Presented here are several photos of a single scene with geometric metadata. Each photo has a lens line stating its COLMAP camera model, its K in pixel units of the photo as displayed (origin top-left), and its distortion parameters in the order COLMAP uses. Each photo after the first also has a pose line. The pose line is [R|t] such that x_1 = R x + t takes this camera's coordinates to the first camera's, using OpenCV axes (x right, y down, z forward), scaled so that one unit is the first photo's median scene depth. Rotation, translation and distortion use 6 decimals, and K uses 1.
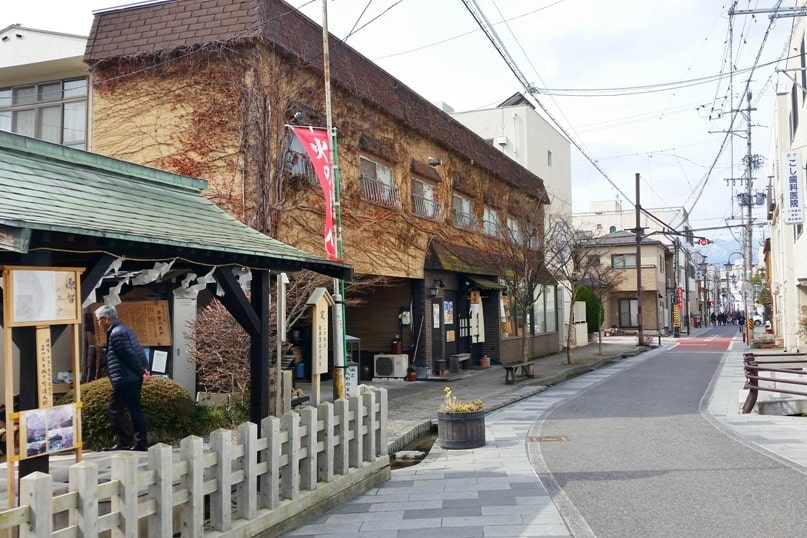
lens RADIAL K [[781.4, 0, 411.0], [0, 781.4, 271.7], [0, 0, 1]] dist [0.024623, 0.000000]
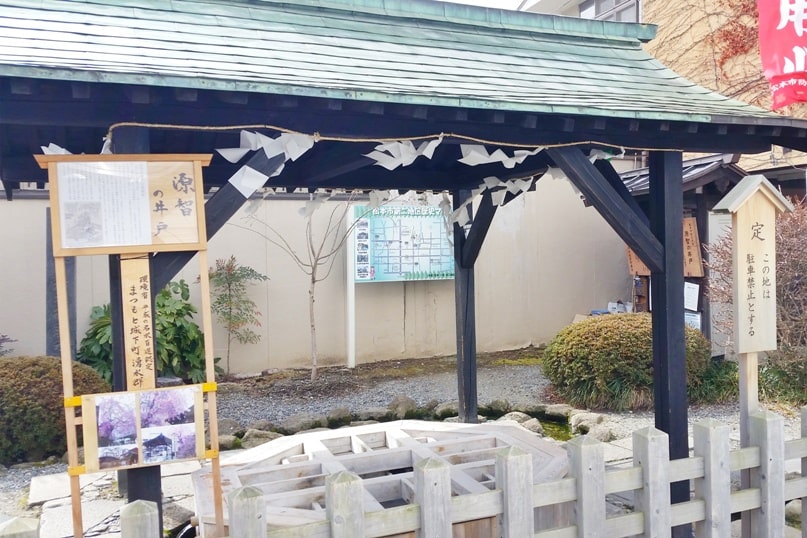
lens RADIAL K [[781.4, 0, 408.6], [0, 781.4, 256.8], [0, 0, 1]] dist [0.024623, 0.000000]
pose [[0.695398, 0.012853, -0.718510, 0.107123], [0.044583, 0.997142, 0.060986, 0.042738], [0.717241, -0.074443, 0.692838, 0.722275]]
